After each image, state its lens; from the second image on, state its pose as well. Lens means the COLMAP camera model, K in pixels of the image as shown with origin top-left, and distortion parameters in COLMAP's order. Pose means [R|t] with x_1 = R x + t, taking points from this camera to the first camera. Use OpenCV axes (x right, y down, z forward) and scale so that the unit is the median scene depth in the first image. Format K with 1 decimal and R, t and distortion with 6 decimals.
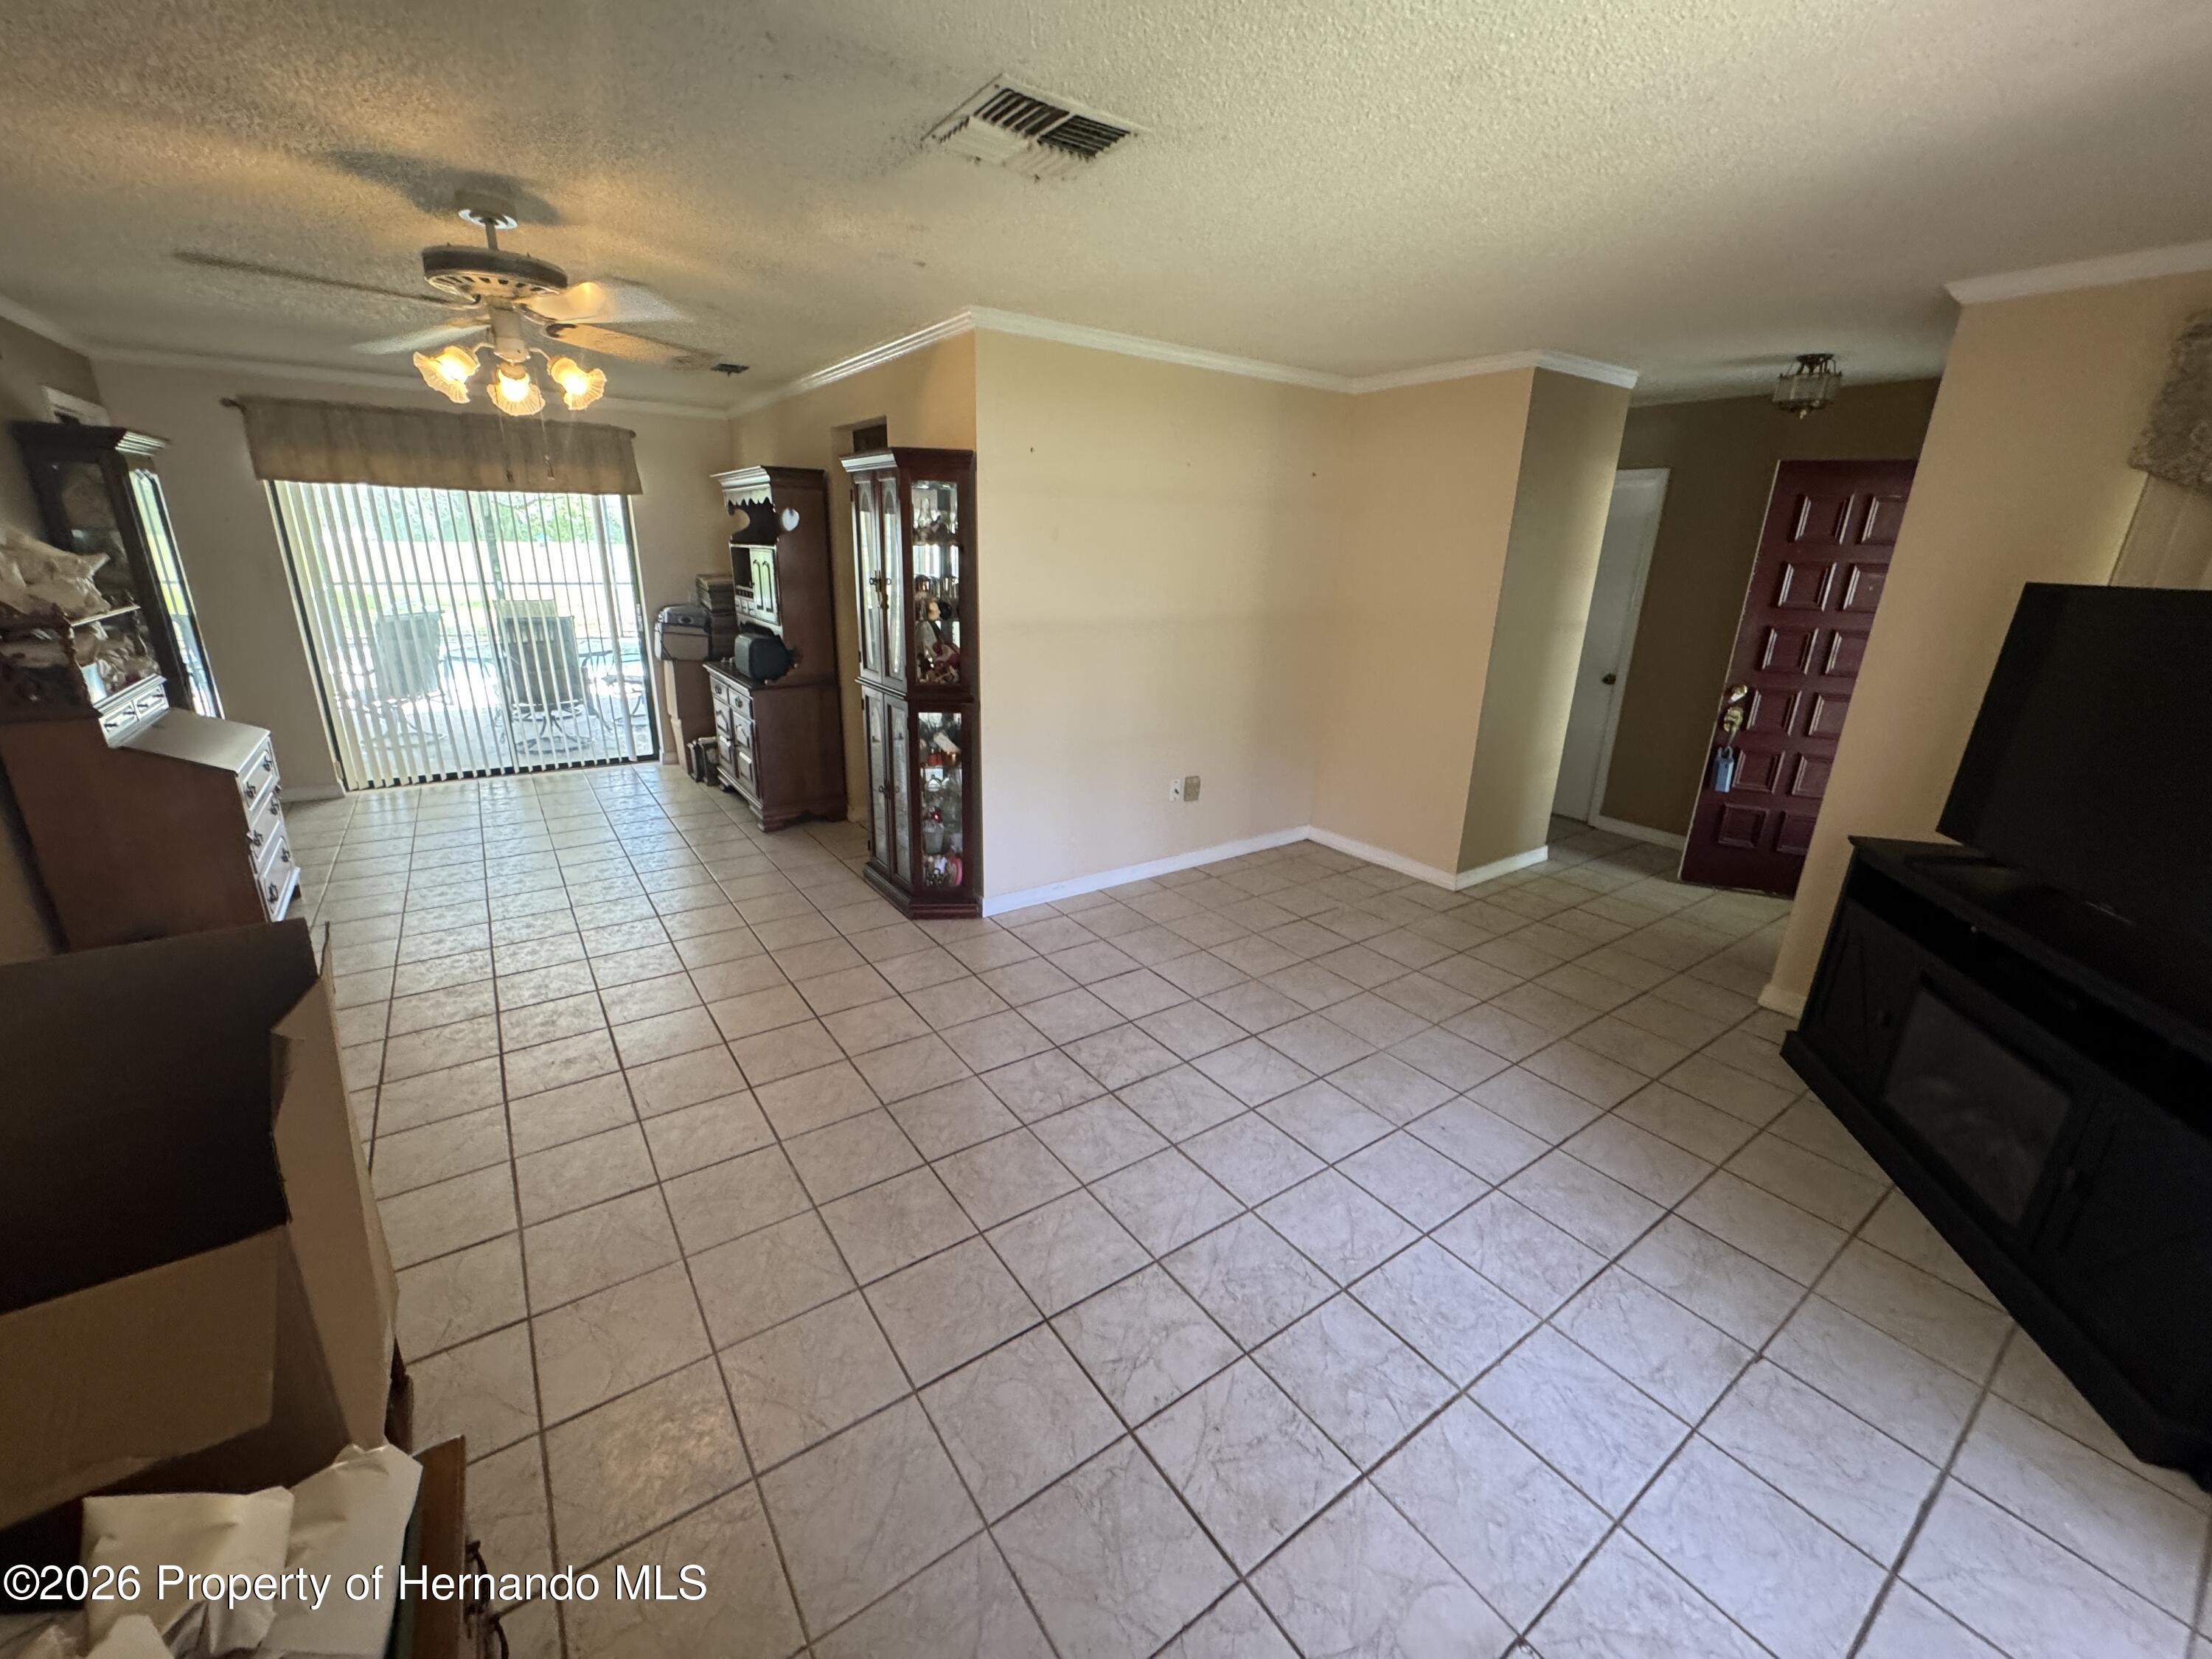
lens RADIAL K [[882.9, 0, 1105.9], [0, 882.9, 824.0], [0, 0, 1]] dist [-0.001175, -0.000353]
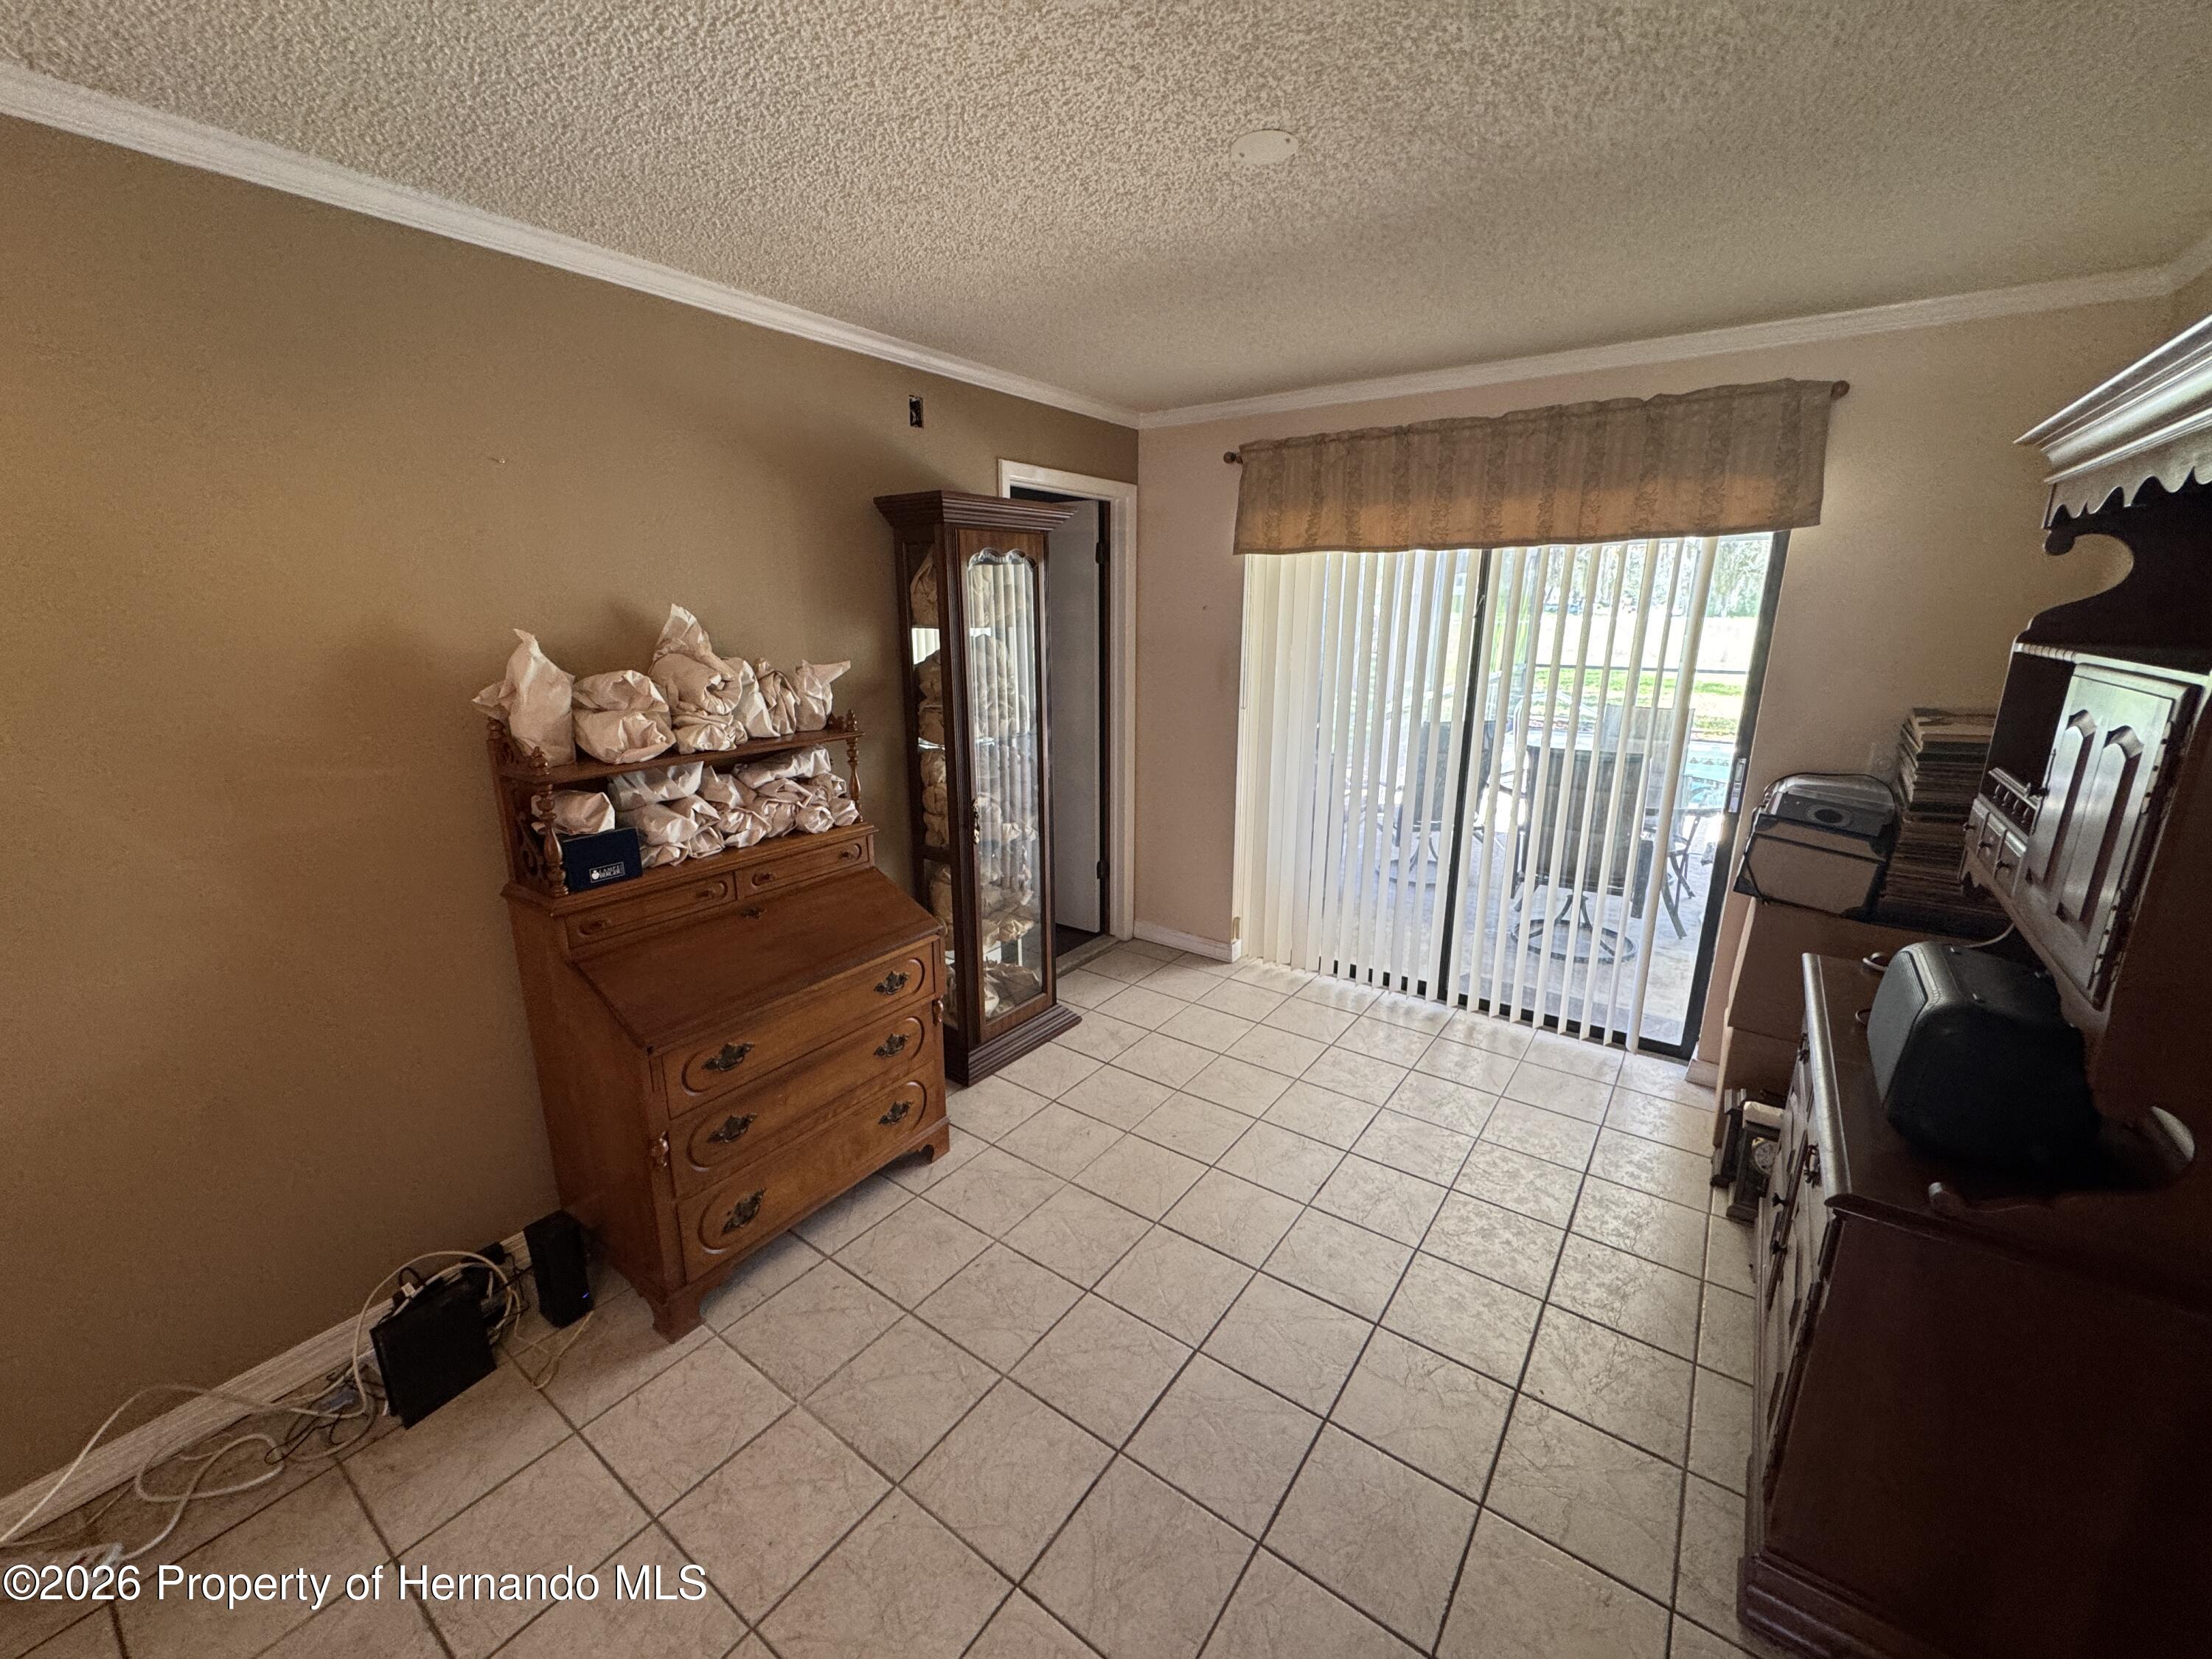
lens RADIAL K [[882.9, 0, 1104.8], [0, 882.9, 831.7], [0, 0, 1]] dist [-0.001175, -0.000353]
pose [[0.331162, 0.209082, -0.920117, -0.257839], [-0.273187, 0.954622, 0.118599, -0.227667], [0.903161, 0.212089, 0.373253, 0.680295]]
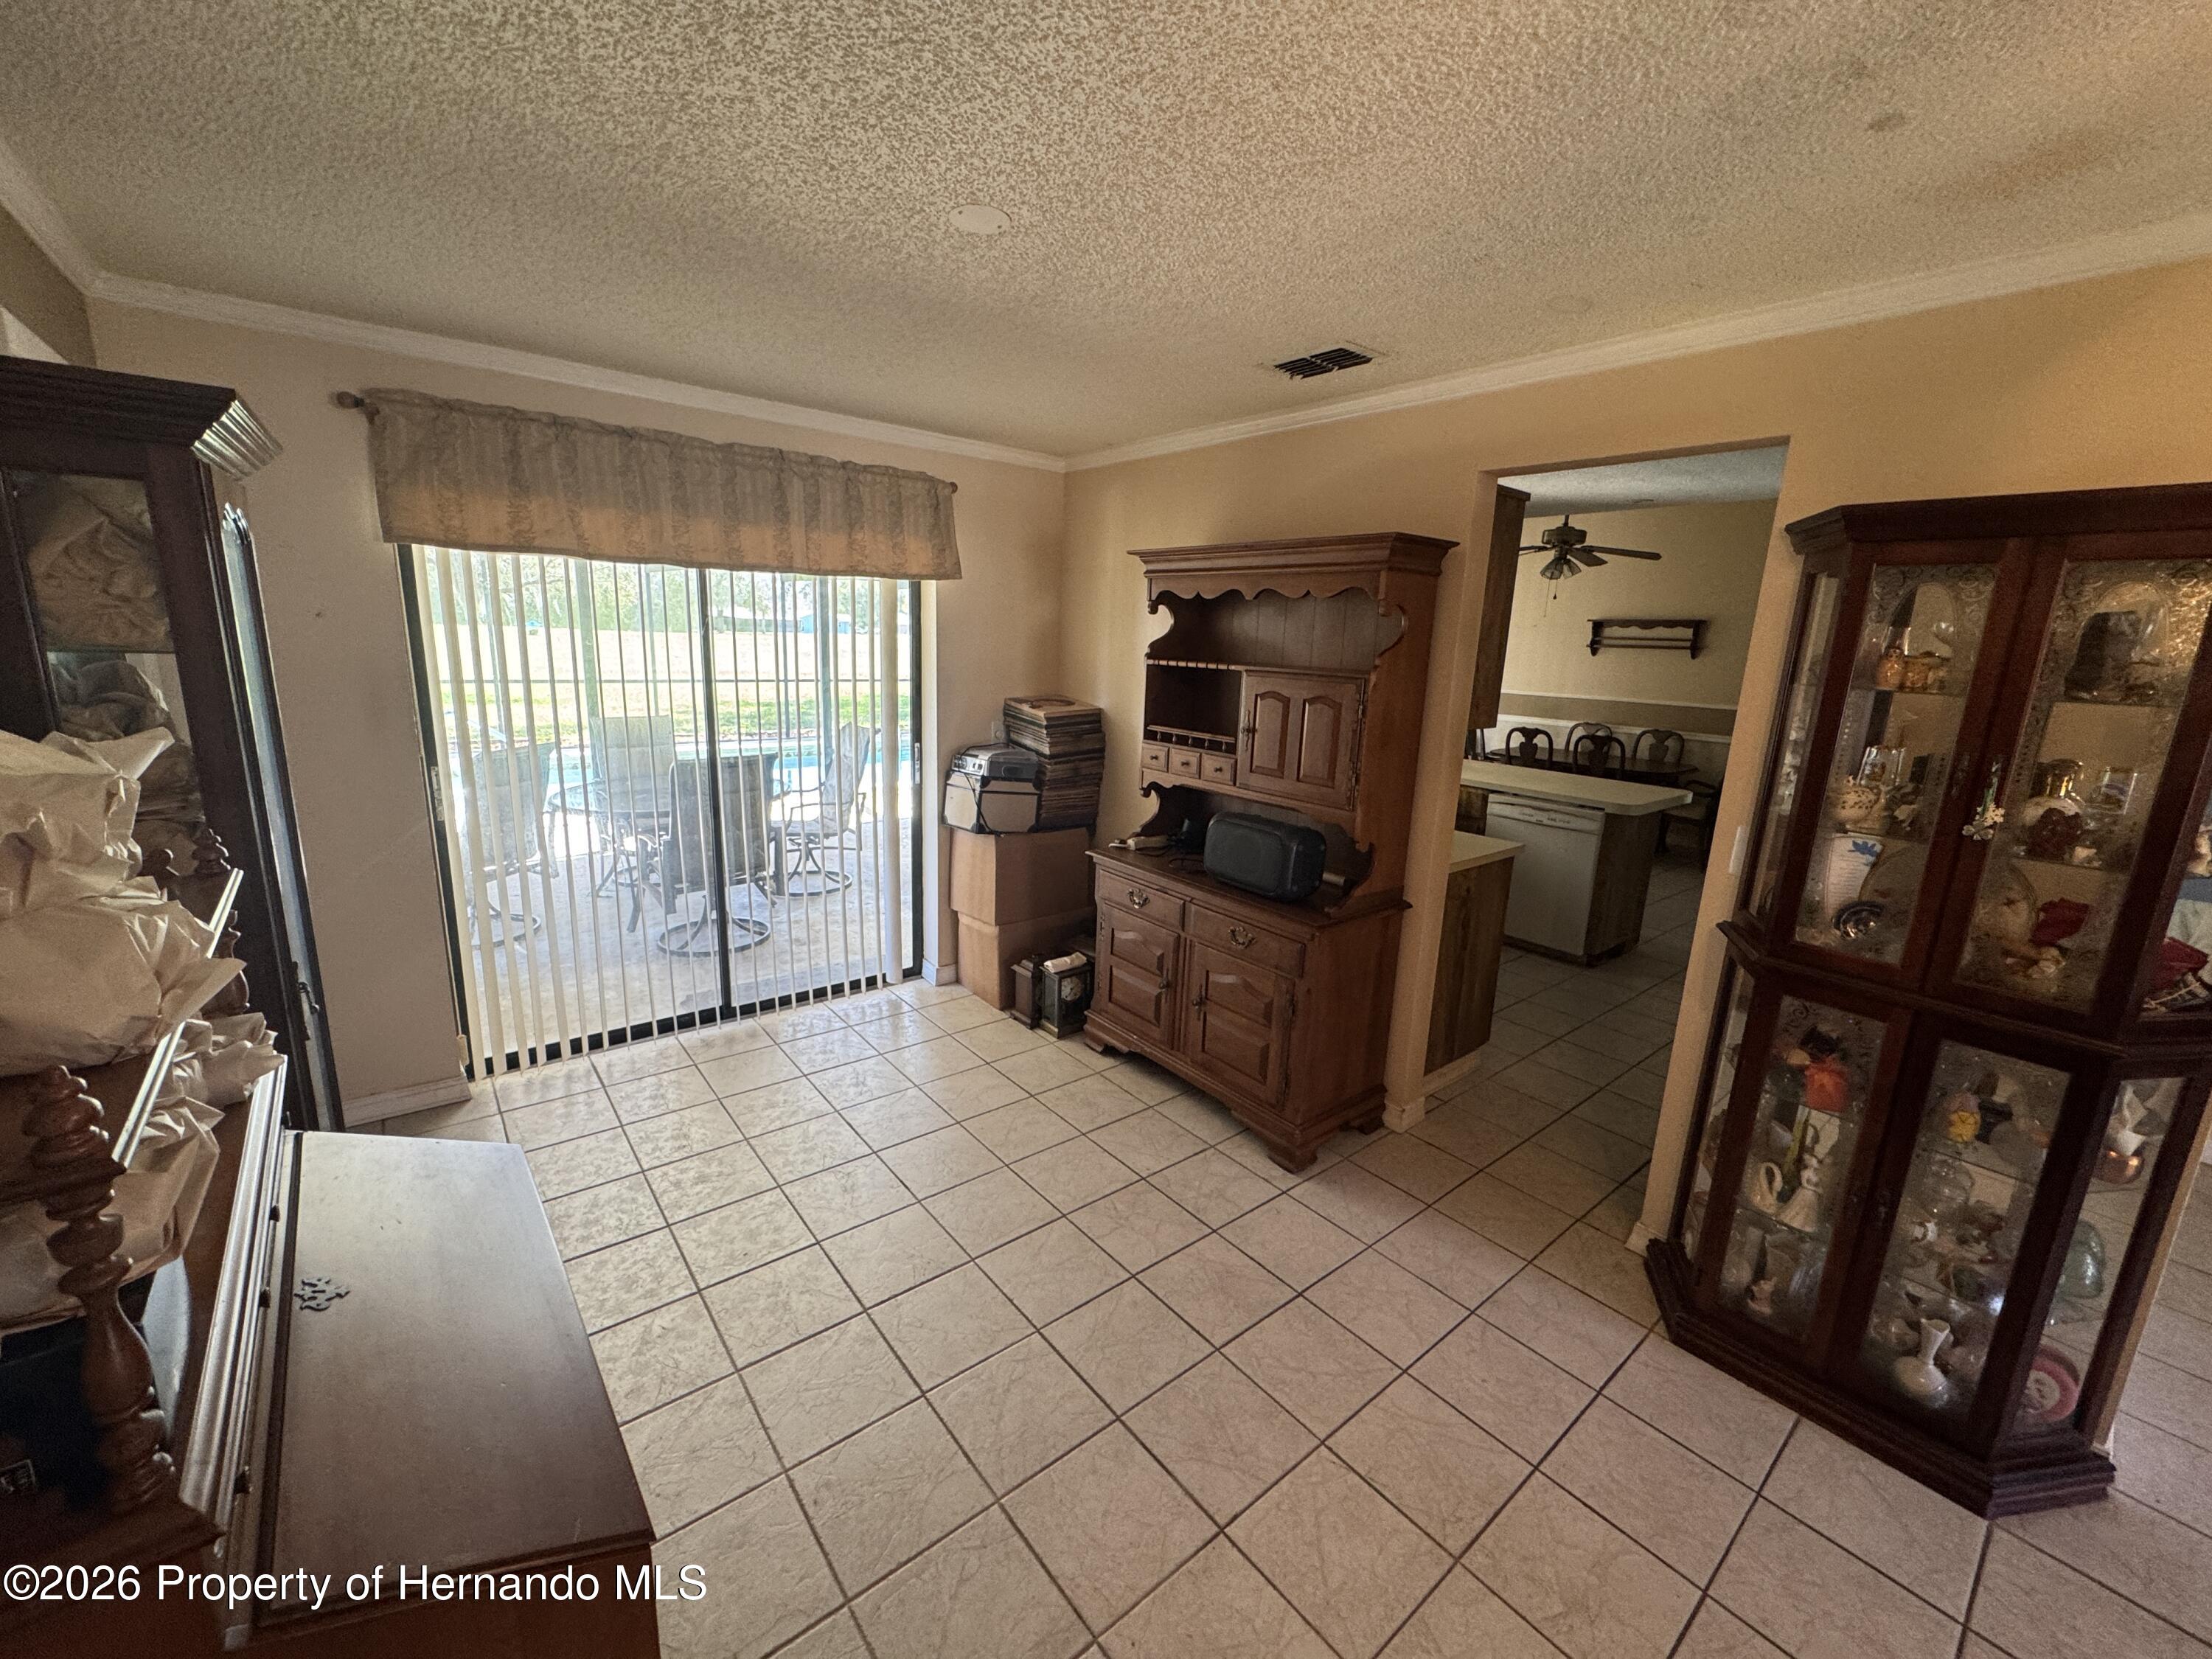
lens RADIAL K [[882.9, 0, 1108.2], [0, 882.9, 829.6], [0, 0, 1]] dist [-0.001175, -0.000353]
pose [[0.997382, -0.006284, 0.072037, -0.574841], [0.012483, 0.996222, -0.085937, -0.167938], [-0.071225, 0.086611, 0.993693, 0.459237]]
